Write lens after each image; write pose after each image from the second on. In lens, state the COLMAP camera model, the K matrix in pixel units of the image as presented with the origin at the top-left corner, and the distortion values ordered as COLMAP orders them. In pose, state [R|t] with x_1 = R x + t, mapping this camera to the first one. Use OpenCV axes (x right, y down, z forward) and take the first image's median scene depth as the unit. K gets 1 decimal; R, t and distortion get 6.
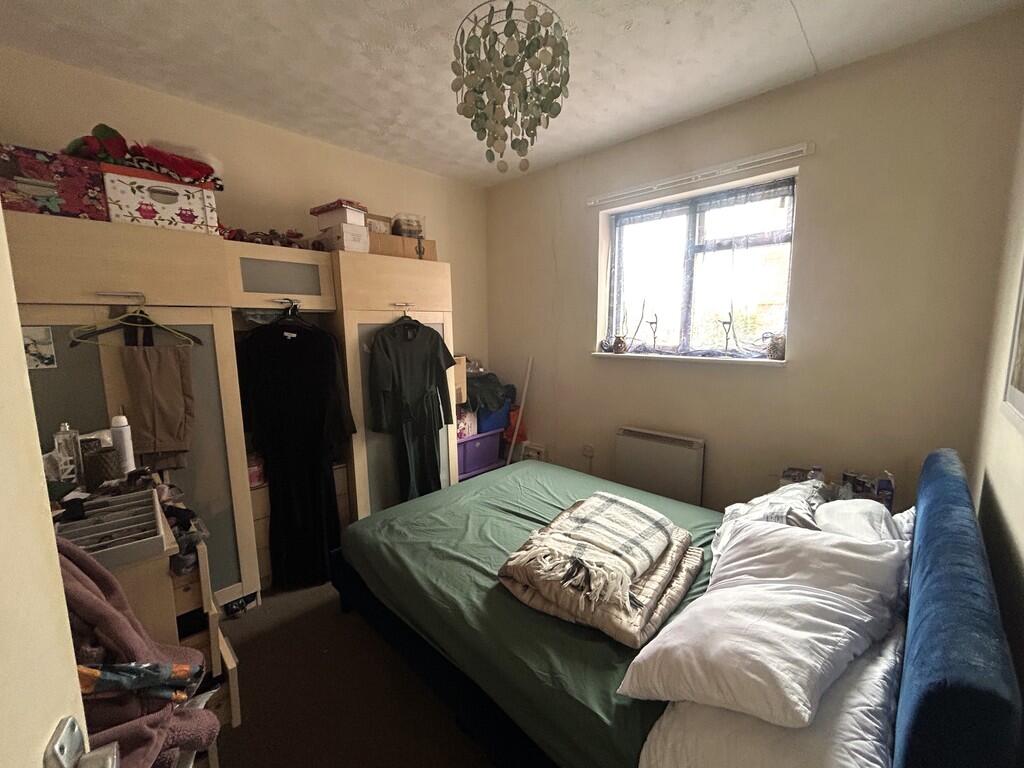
lens RADIAL K [[413.1, 0, 507.9], [0, 413.1, 381.3], [0, 0, 1]] dist [0.001558, -0.000268]
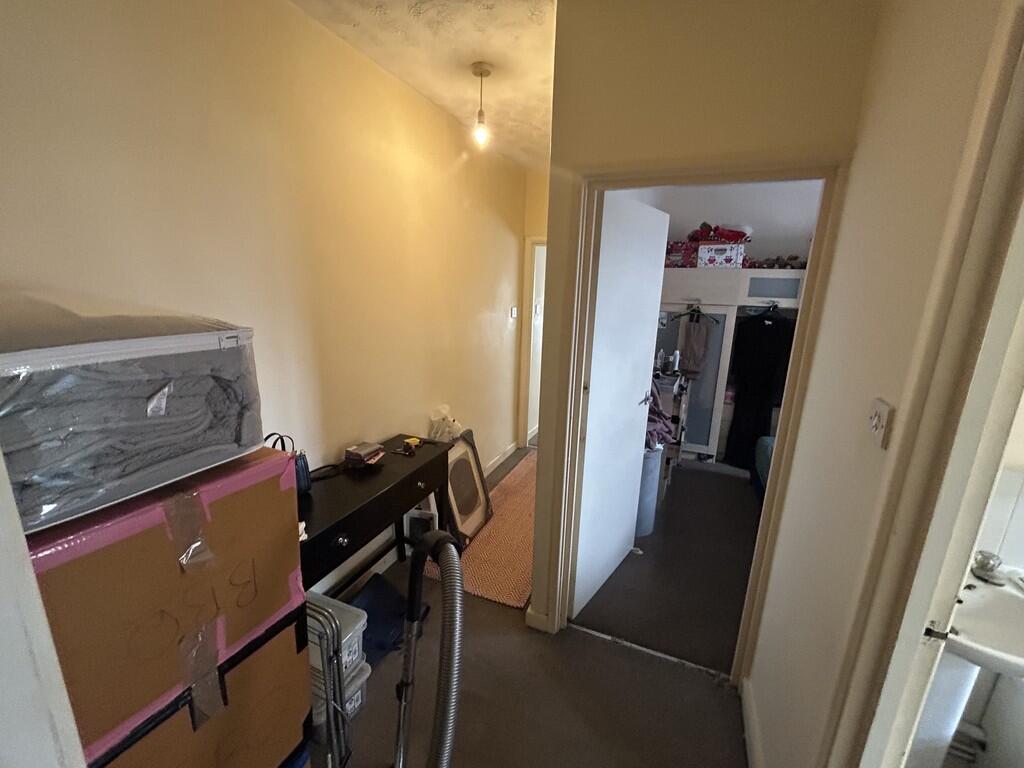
lens RADIAL K [[413.1, 0, 510.4], [0, 413.1, 383.8], [0, 0, 1]] dist [0.001558, -0.000268]
pose [[0.355448, 0.229936, -0.905972, 0.840173], [-0.153275, 0.970487, 0.186174, -0.026969], [0.922043, 0.072688, 0.380201, -0.725538]]
